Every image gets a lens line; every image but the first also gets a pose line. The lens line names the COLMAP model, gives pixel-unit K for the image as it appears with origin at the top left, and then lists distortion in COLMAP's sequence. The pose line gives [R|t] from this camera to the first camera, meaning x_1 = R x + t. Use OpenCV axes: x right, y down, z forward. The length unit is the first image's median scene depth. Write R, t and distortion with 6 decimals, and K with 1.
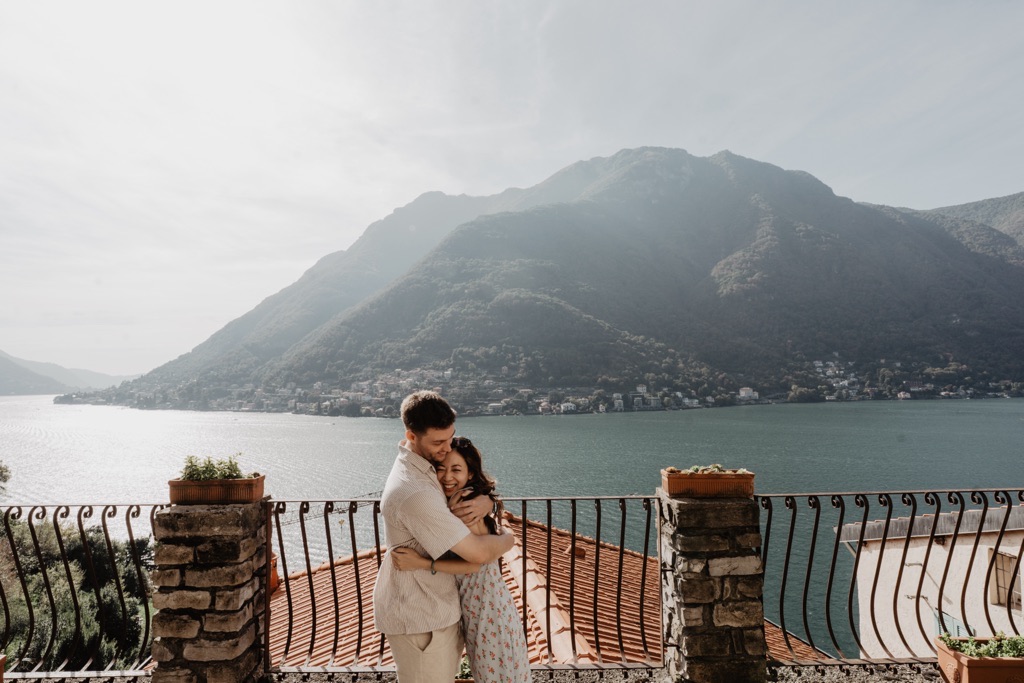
lens RADIAL K [[559.6, 0, 512.0], [0, 559.6, 336.8], [0, 0, 1]] dist [-0.005525, 0.003948]
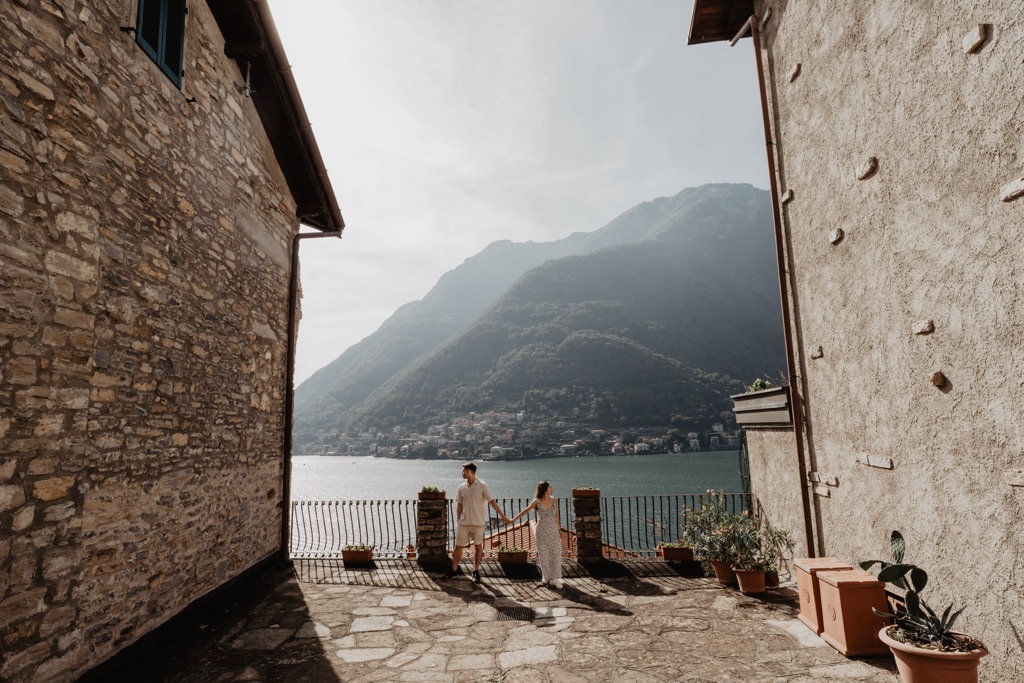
lens RADIAL K [[559.6, 0, 508.4], [0, 559.6, 338.5], [0, 0, 1]] dist [-0.005525, 0.003948]
pose [[0.990505, -0.038744, -0.131905, 0.365849], [0.029556, 0.997044, -0.070913, -0.385574], [0.134263, 0.066341, 0.988723, -2.175773]]
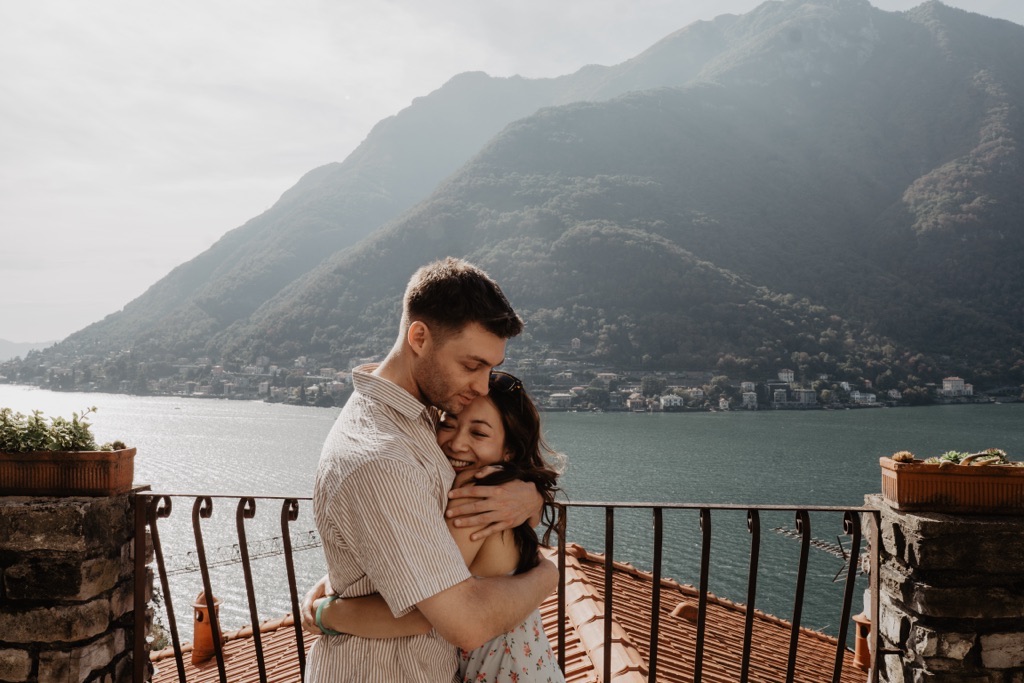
lens RADIAL K [[852.2, 0, 511.9], [0, 852.2, 343.1], [0, 0, 1]] dist [-0.000774, -0.002899]
pose [[0.995809, 0.015106, -0.090199, 0.001090], [-0.009721, 0.998161, 0.059842, 0.093126], [0.090937, -0.058715, 0.994124, 0.212820]]
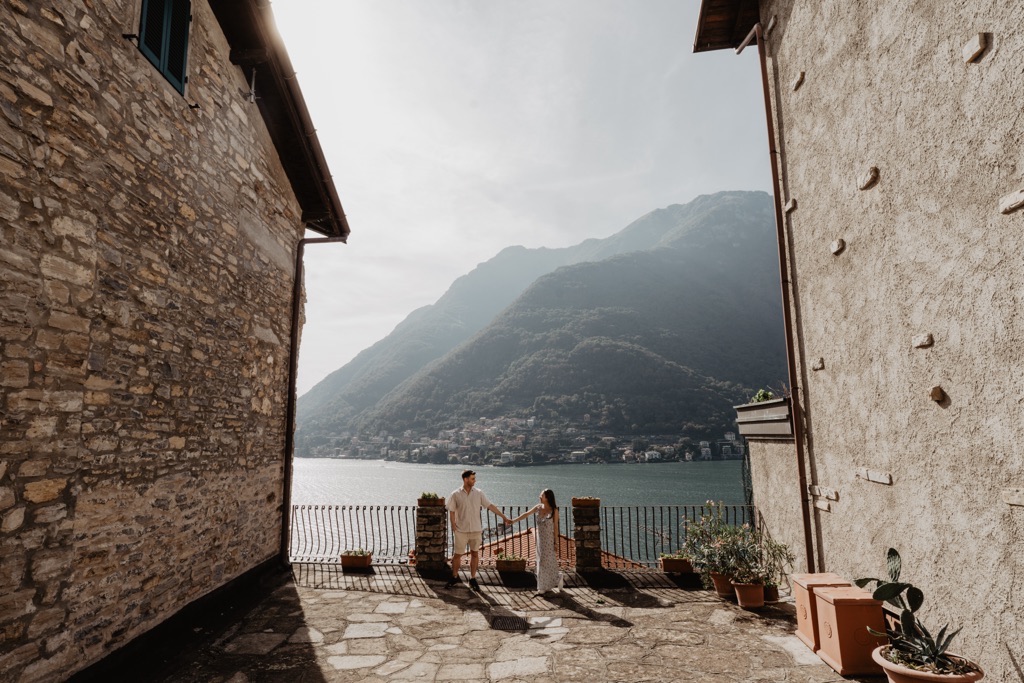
lens RADIAL K [[559.6, 0, 509.6], [0, 559.6, 340.6], [0, 0, 1]] dist [-0.005525, 0.003948]
pose [[0.988235, -0.027650, -0.150425, 0.422587], [0.016099, 0.996865, -0.077469, -0.393077], [0.152095, 0.074136, 0.985581, -2.159636]]
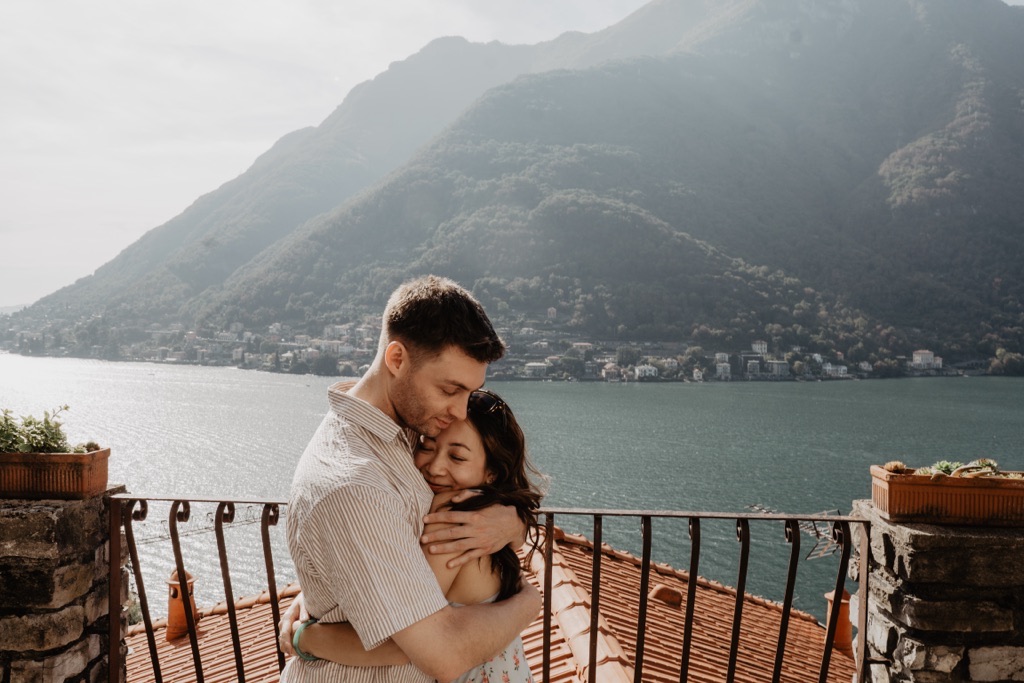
lens RADIAL K [[852.2, 0, 508.8], [0, 852.2, 340.1], [0, 0, 1]] dist [-0.000774, -0.002899]
pose [[0.997506, 0.027920, -0.064828, -0.012613], [-0.021857, 0.995480, 0.092421, 0.062674], [0.067116, -0.090773, 0.993607, 0.234694]]
